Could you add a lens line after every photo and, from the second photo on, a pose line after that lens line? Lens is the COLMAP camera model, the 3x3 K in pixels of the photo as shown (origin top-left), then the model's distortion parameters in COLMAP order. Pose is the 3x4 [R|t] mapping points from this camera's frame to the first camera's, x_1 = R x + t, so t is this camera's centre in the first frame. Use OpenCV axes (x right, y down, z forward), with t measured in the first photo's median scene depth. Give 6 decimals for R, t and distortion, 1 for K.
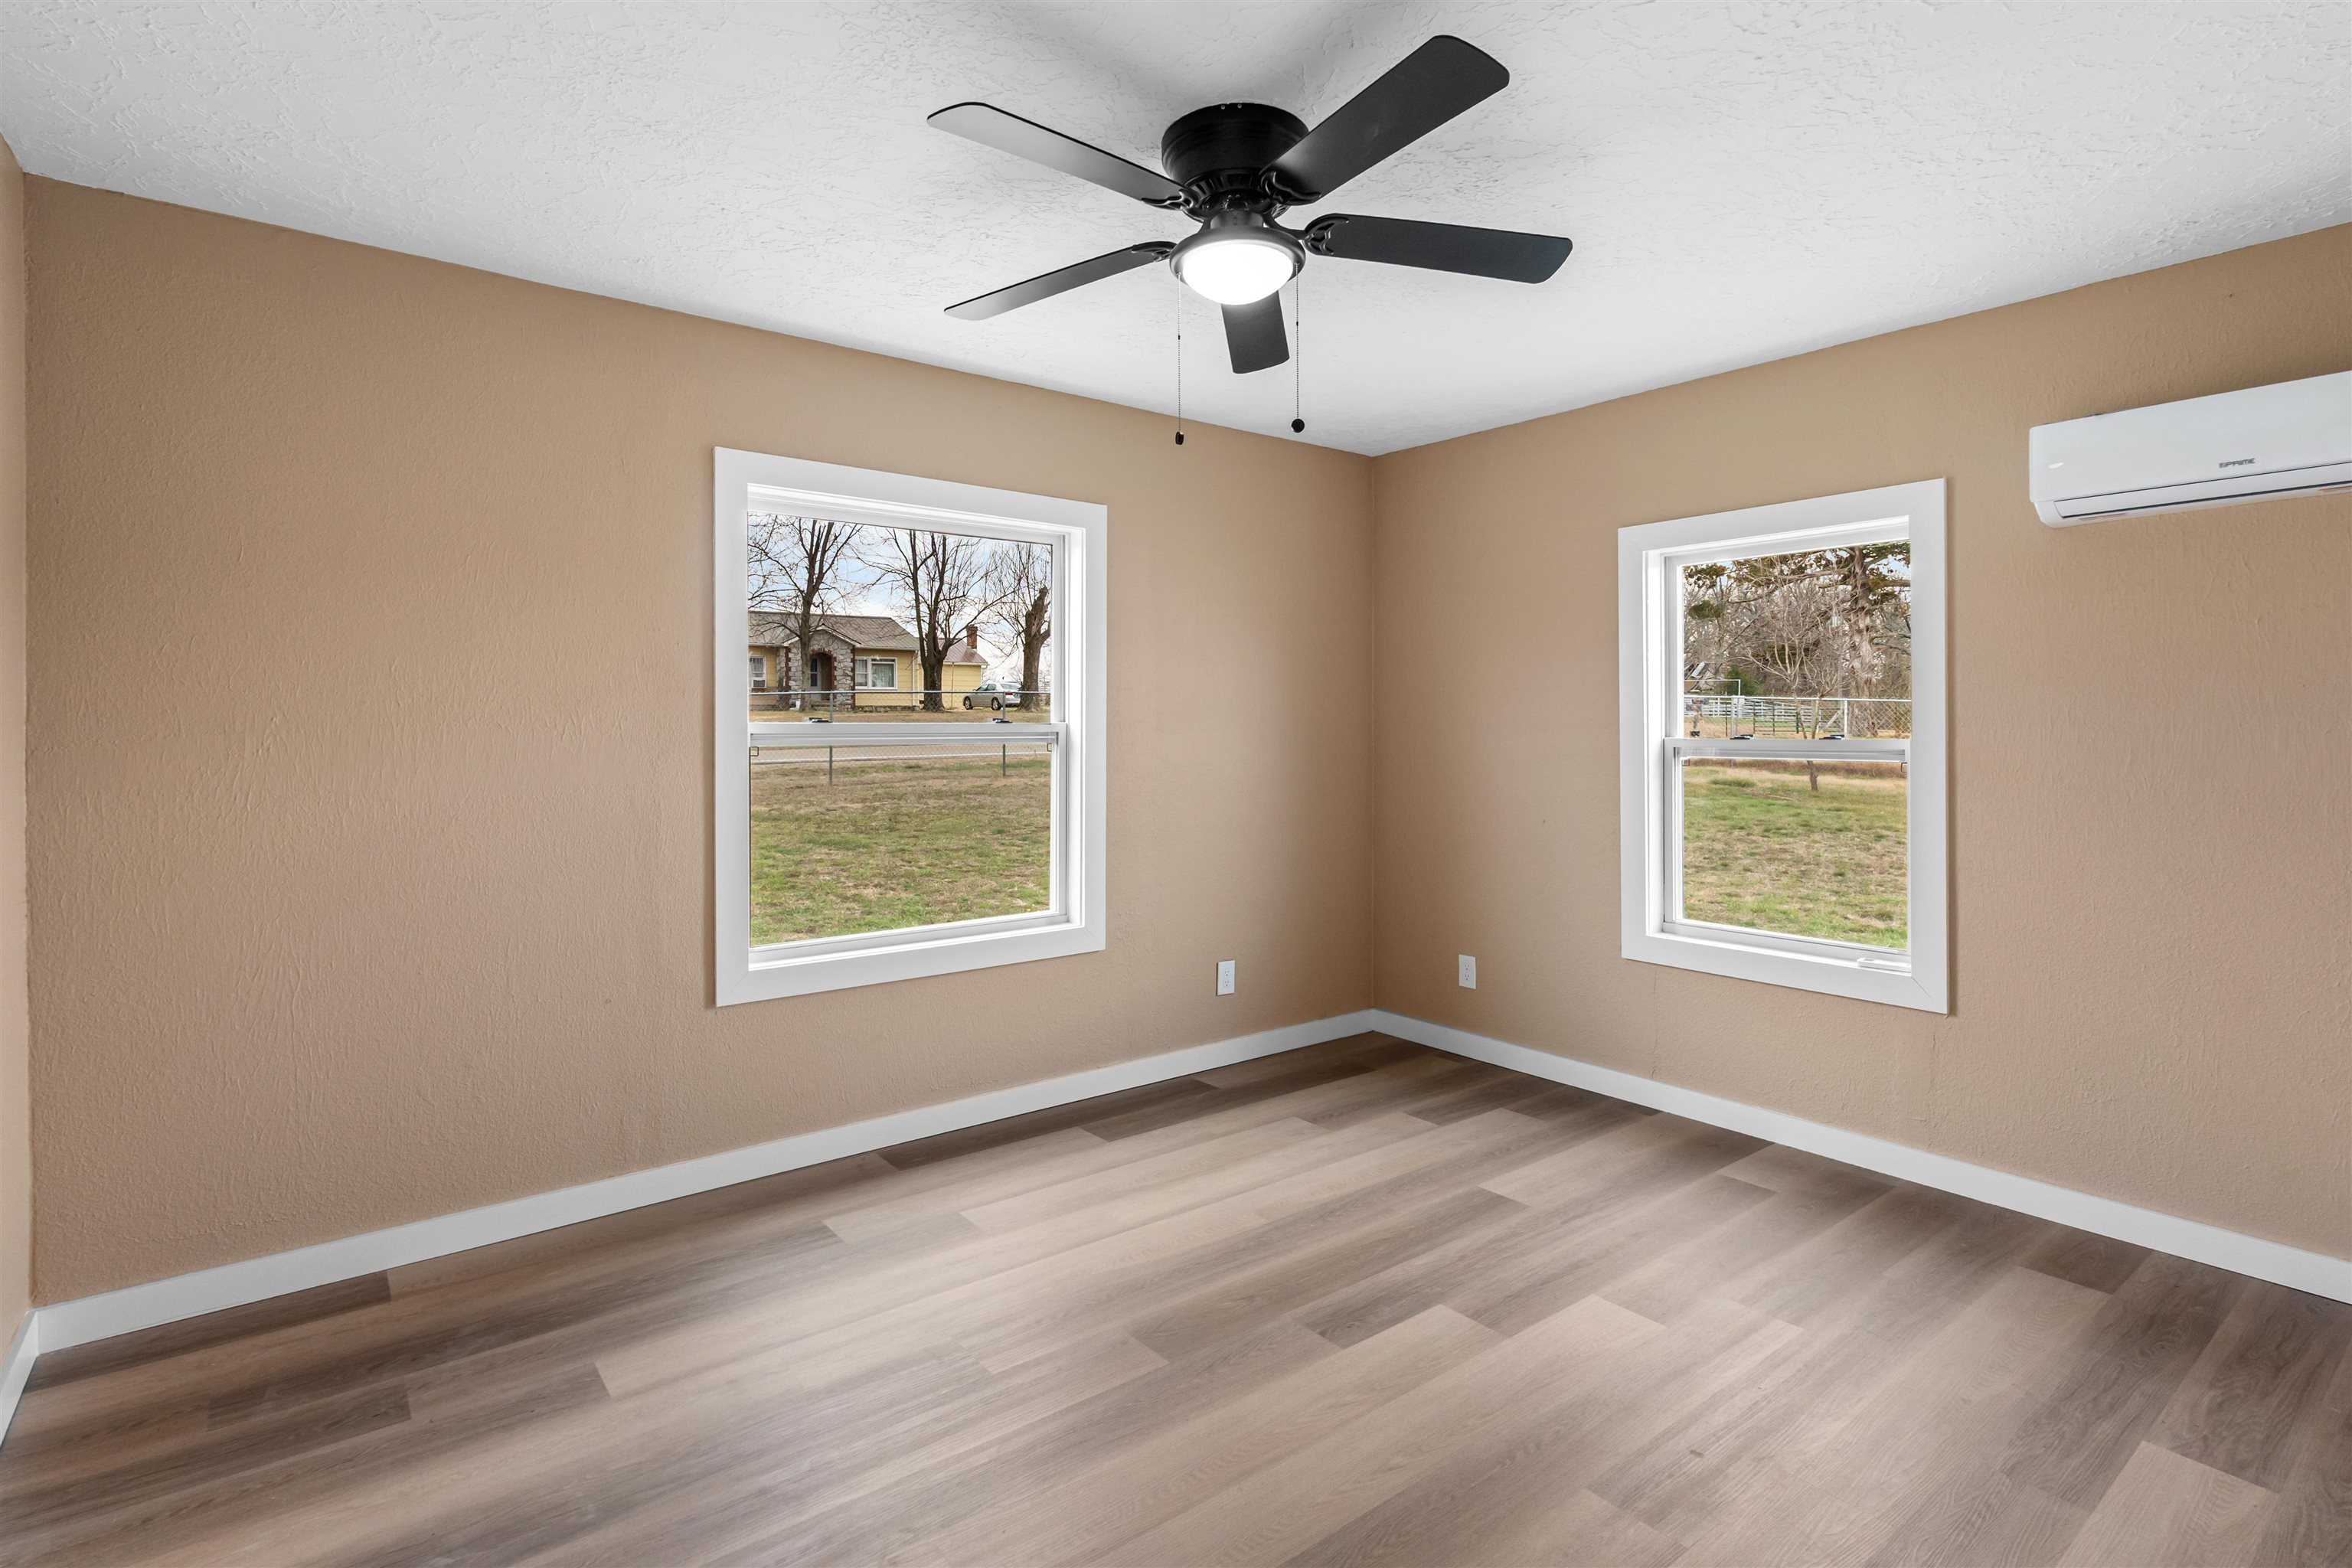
lens RADIAL K [[1128.3, 0, 1169.9], [0, 1128.3, 733.2], [0, 0, 1]] dist [-0.000248, 0.000100]
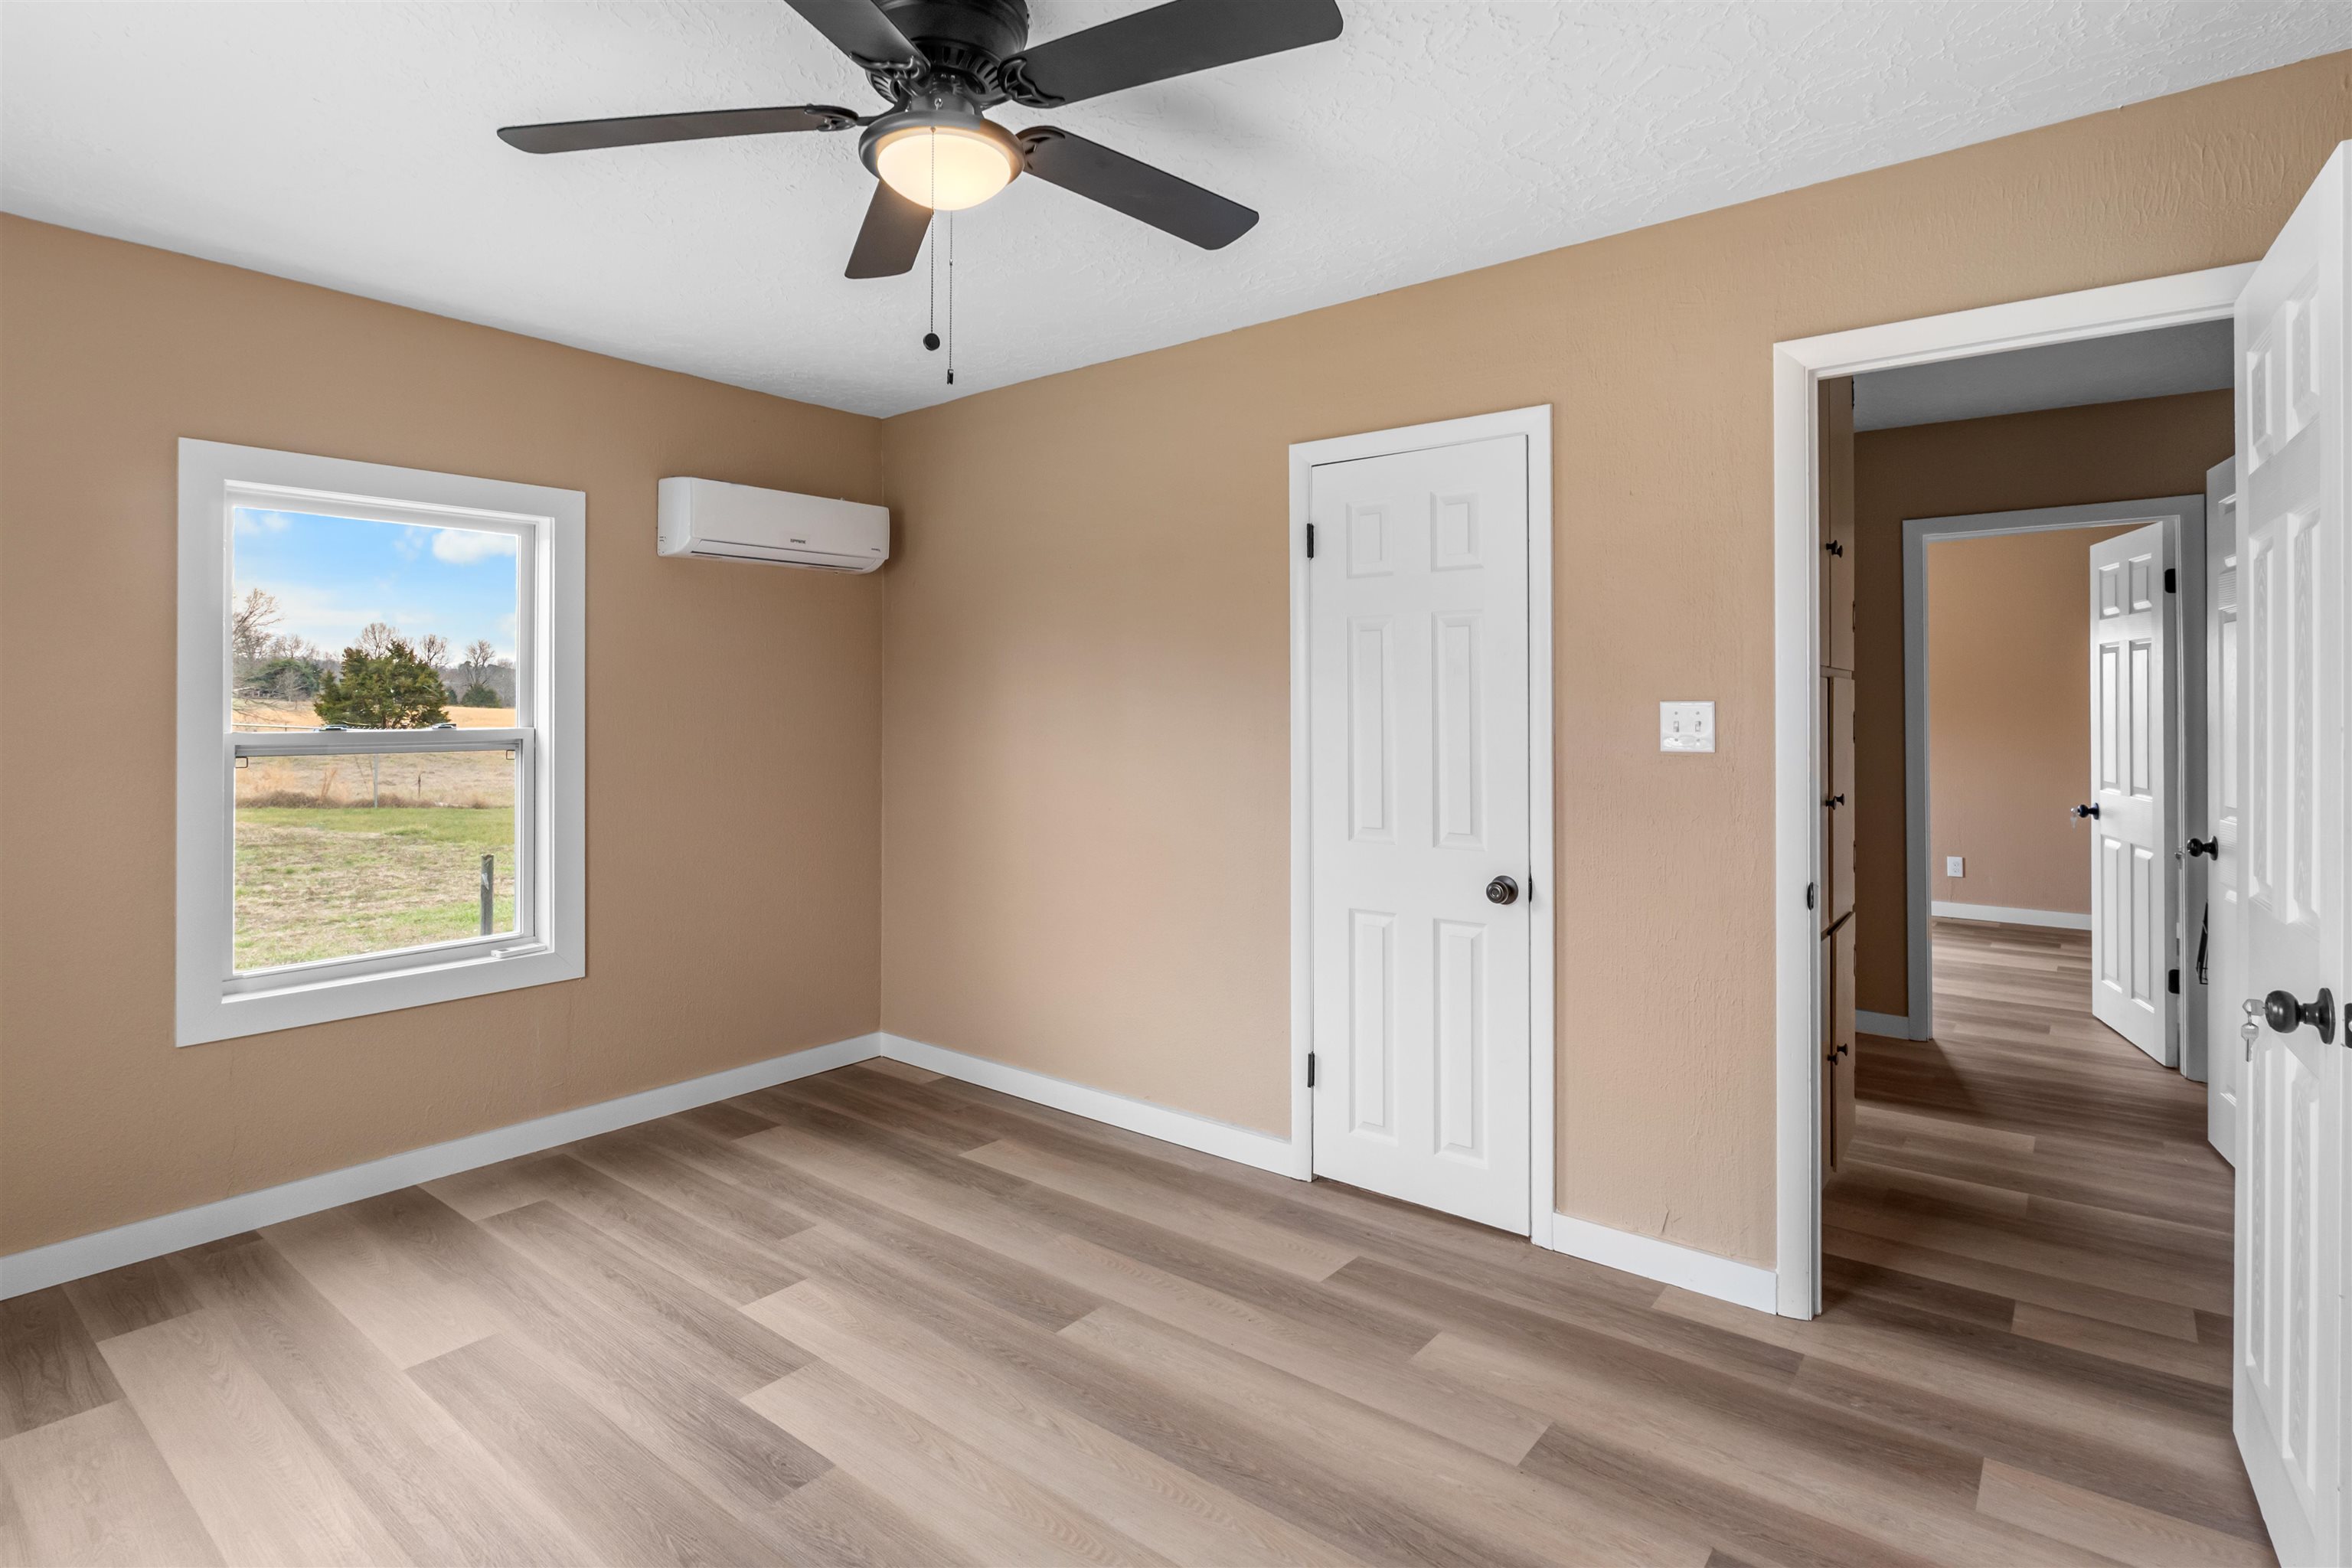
lens RADIAL K [[1118.3, 0, 1178.7], [0, 1118.3, 704.8], [0, 0, 1]] dist [0.001628, 0.000199]
pose [[-0.202728, 0.009923, 0.979185, -0.603903], [0.010612, 0.999912, -0.007936, -0.002848], [-0.979178, 0.008782, -0.202816, 0.780894]]
